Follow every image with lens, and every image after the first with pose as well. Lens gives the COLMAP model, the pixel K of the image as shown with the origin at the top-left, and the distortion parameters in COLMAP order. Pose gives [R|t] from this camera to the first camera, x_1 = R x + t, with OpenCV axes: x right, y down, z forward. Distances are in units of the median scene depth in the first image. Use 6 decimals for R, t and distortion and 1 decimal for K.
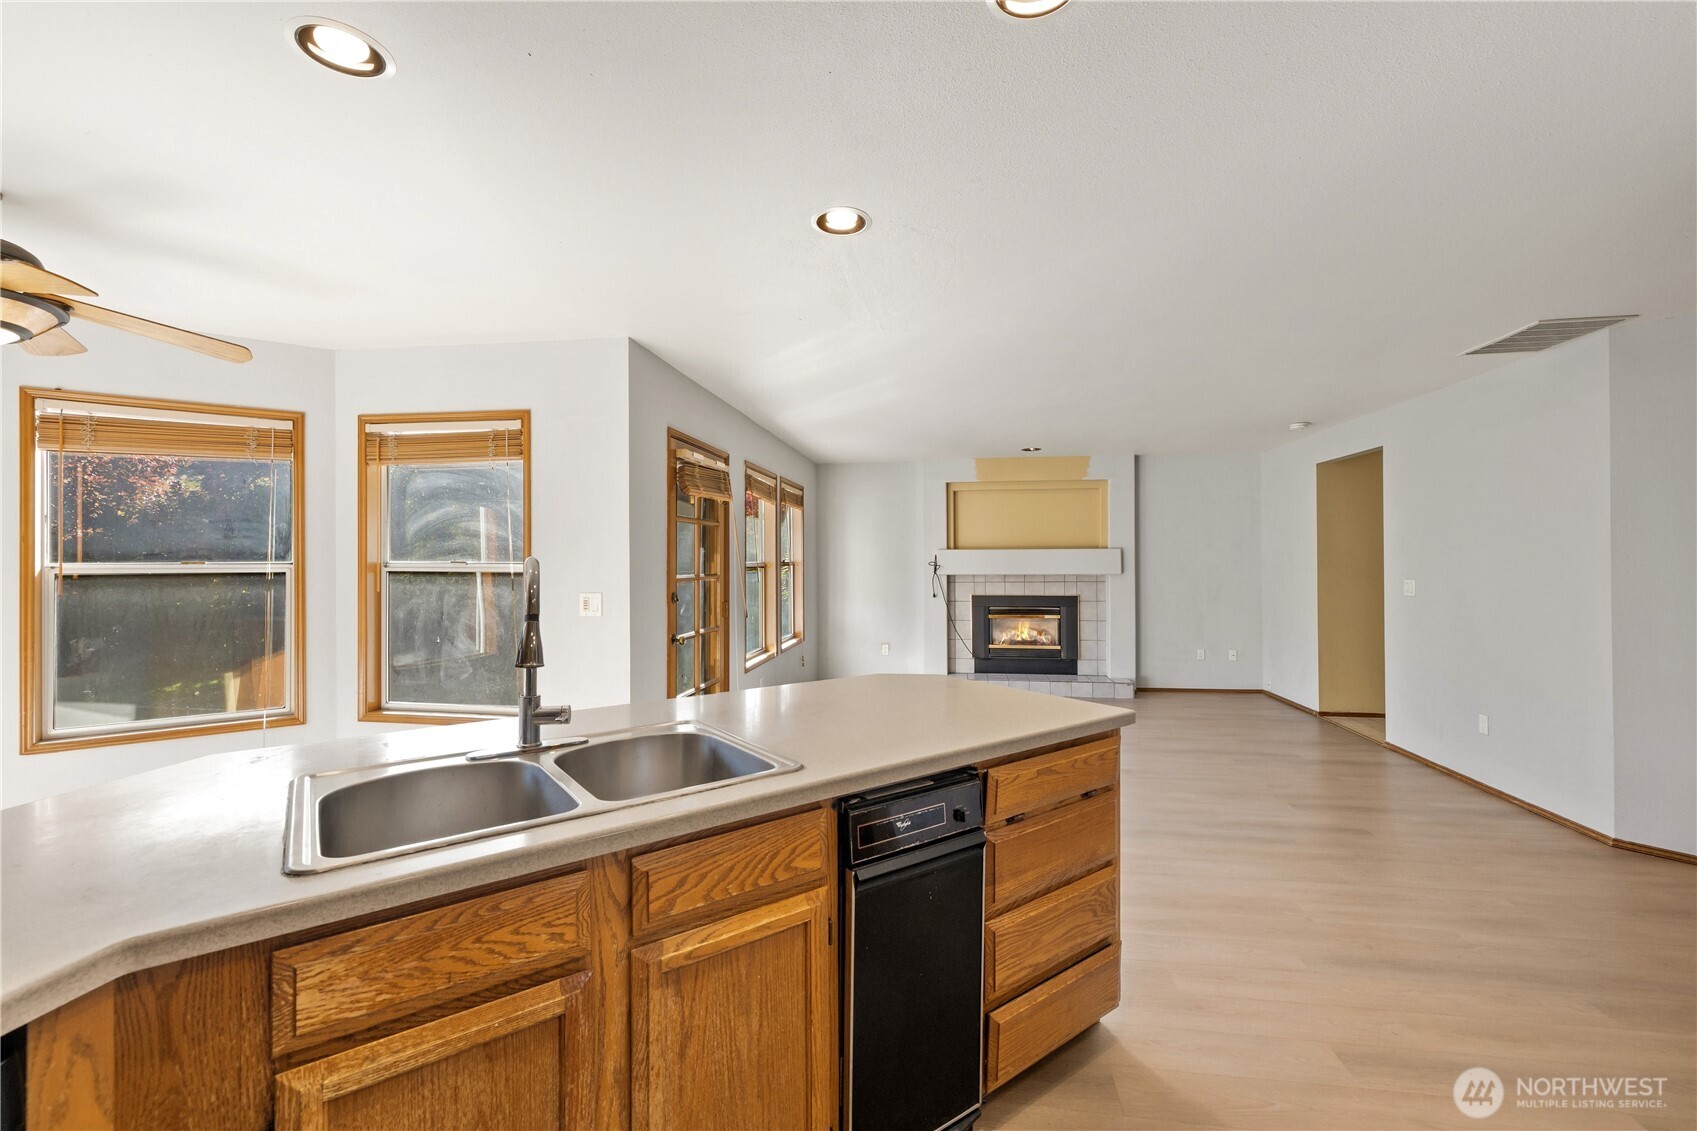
lens RADIAL K [[716.7, 0, 860.3], [0, 716.7, 557.7], [0, 0, 1]] dist [0.002052, -0.000461]
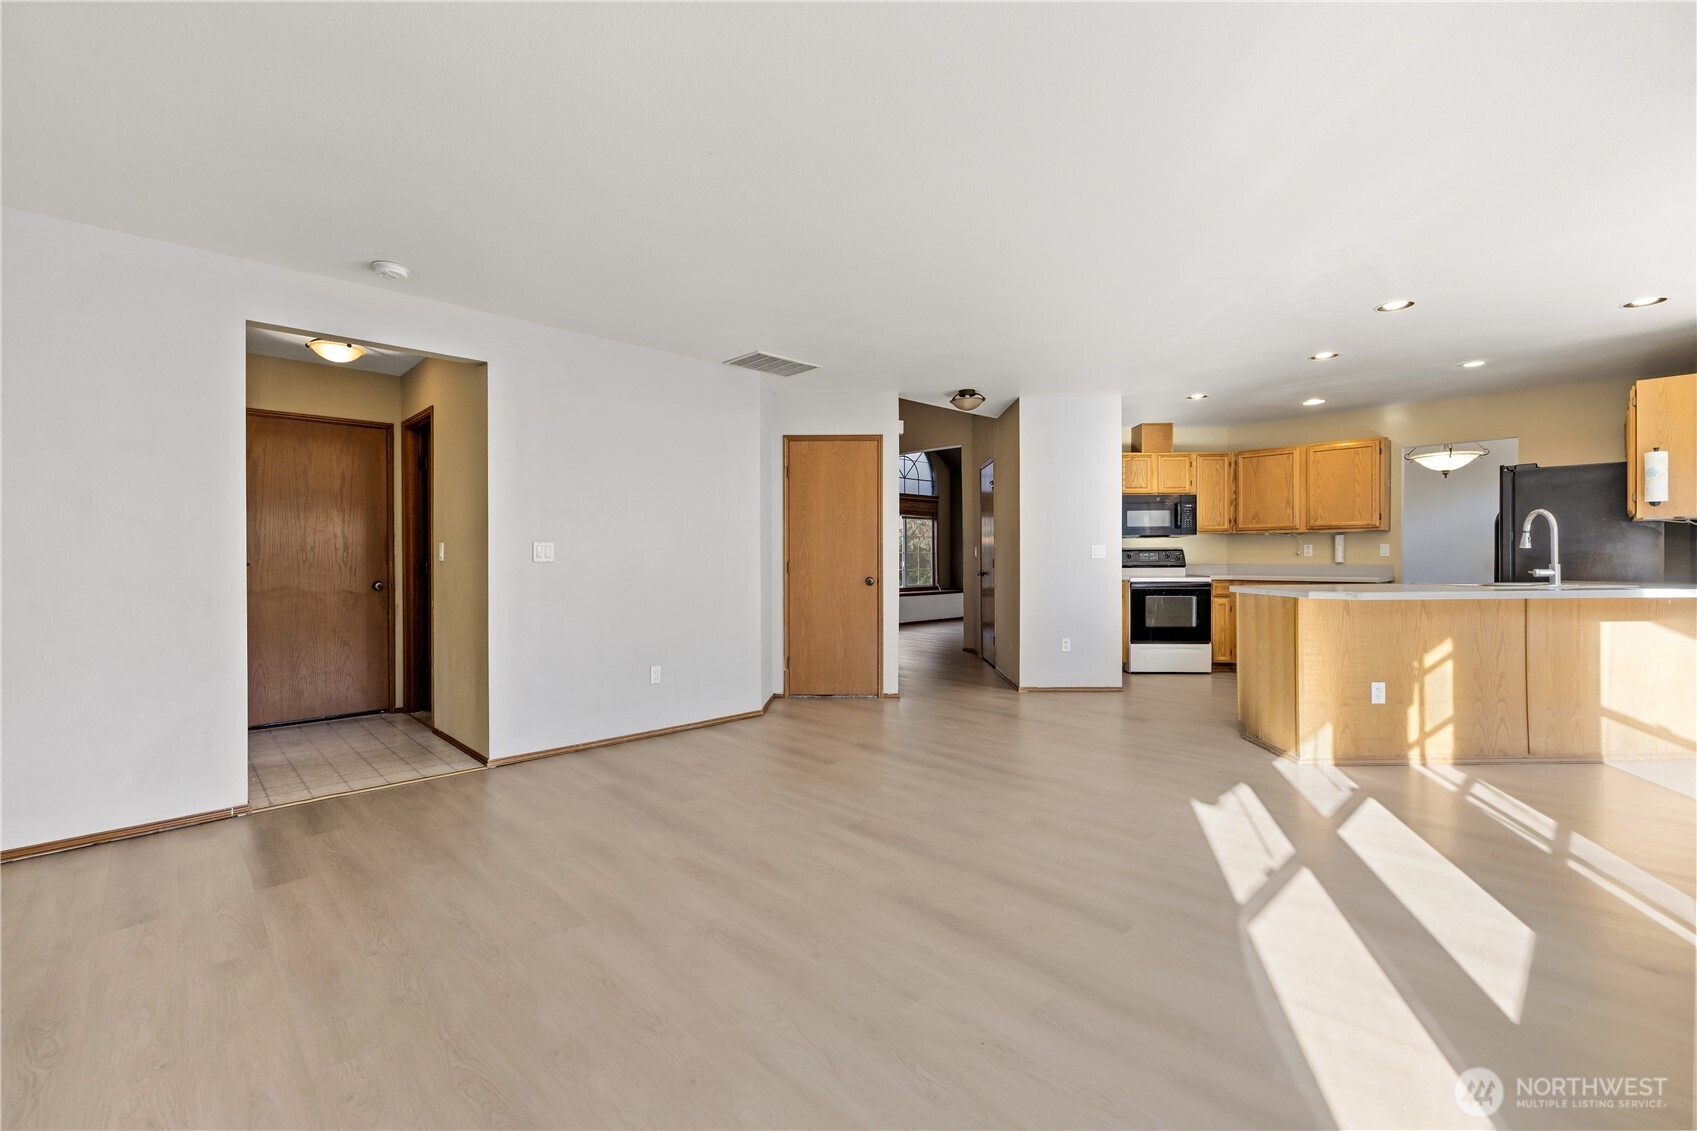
lens RADIAL K [[716.7, 0, 857.6], [0, 716.7, 563.9], [0, 0, 1]] dist [0.002052, -0.000461]
pose [[-0.793133, 0.001957, 0.609045, -0.015898], [0.004328, 0.999988, 0.002423, 0.035567], [-0.609033, 0.004557, -0.793132, 0.931645]]
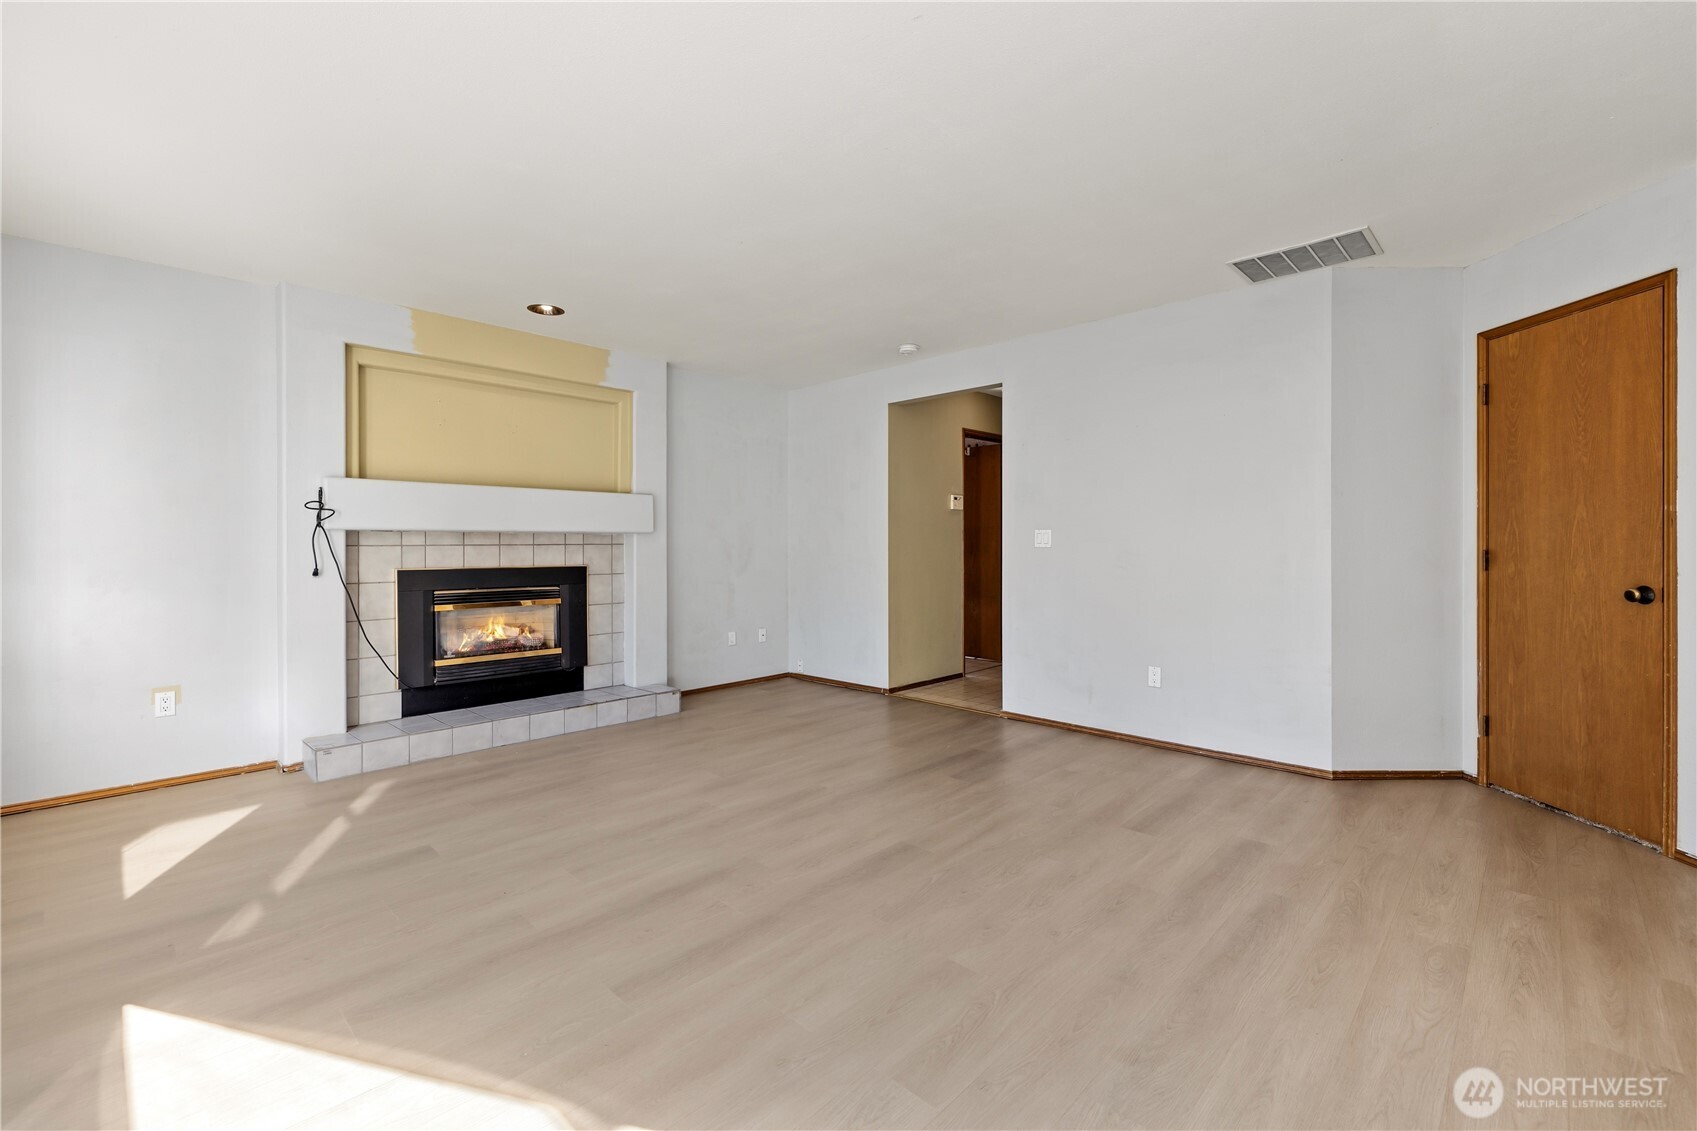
lens RADIAL K [[716.7, 0, 857.9], [0, 716.7, 543.0], [0, 0, 1]] dist [0.002052, -0.000461]
pose [[0.581725, 0.005877, 0.813364, -0.074622], [-0.004956, 0.999981, -0.003681, 0.033641], [-0.813370, -0.001890, 0.581743, 0.428680]]
